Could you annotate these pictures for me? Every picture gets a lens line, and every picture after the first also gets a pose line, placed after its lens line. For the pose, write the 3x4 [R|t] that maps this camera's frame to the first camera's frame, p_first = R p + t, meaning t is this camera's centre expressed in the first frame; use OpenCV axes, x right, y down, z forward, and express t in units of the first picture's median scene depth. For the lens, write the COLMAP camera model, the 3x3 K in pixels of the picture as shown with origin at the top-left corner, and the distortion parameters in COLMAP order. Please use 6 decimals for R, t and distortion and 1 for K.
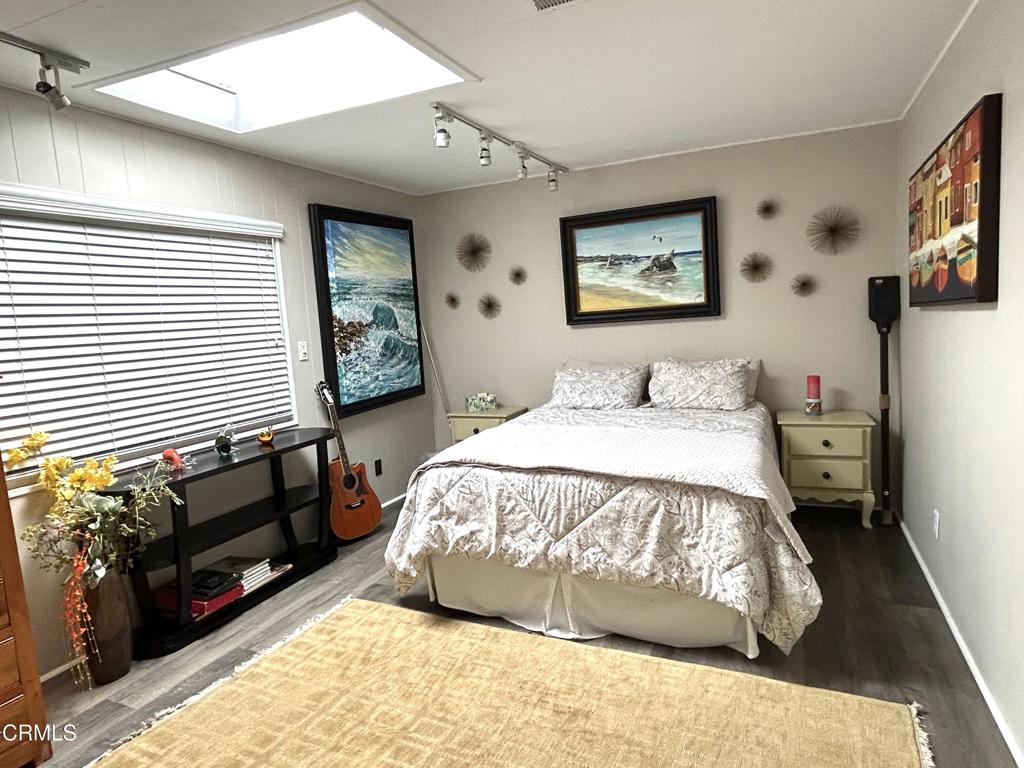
lens RADIAL K [[646.9, 0, 512.0], [0, 646.9, 384.0], [0, 0, 1]] dist [0.001924, 0.000190]
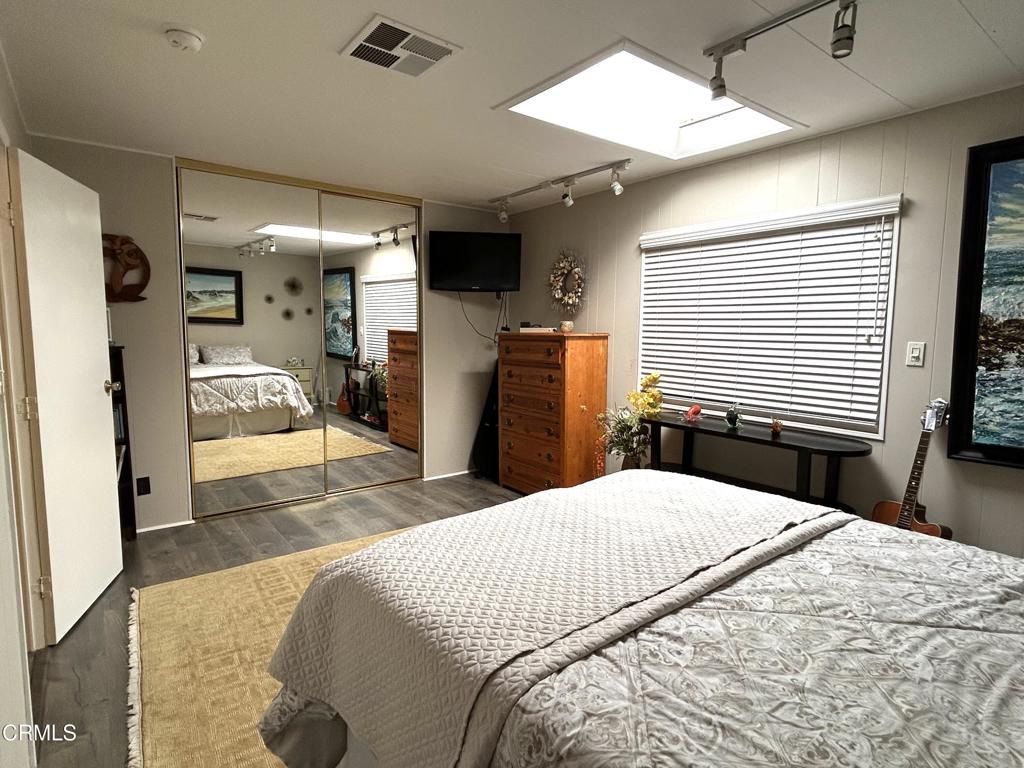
lens RADIAL K [[548.7, 0, 512.0], [0, 548.7, 384.0], [0, 0, 1]] dist [-0.001091, -0.000216]
pose [[-0.475373, 0.146457, -0.867509, 0.506278], [-0.074512, 0.975802, 0.205571, -0.121149], [0.876624, 0.162363, -0.452956, 0.924437]]
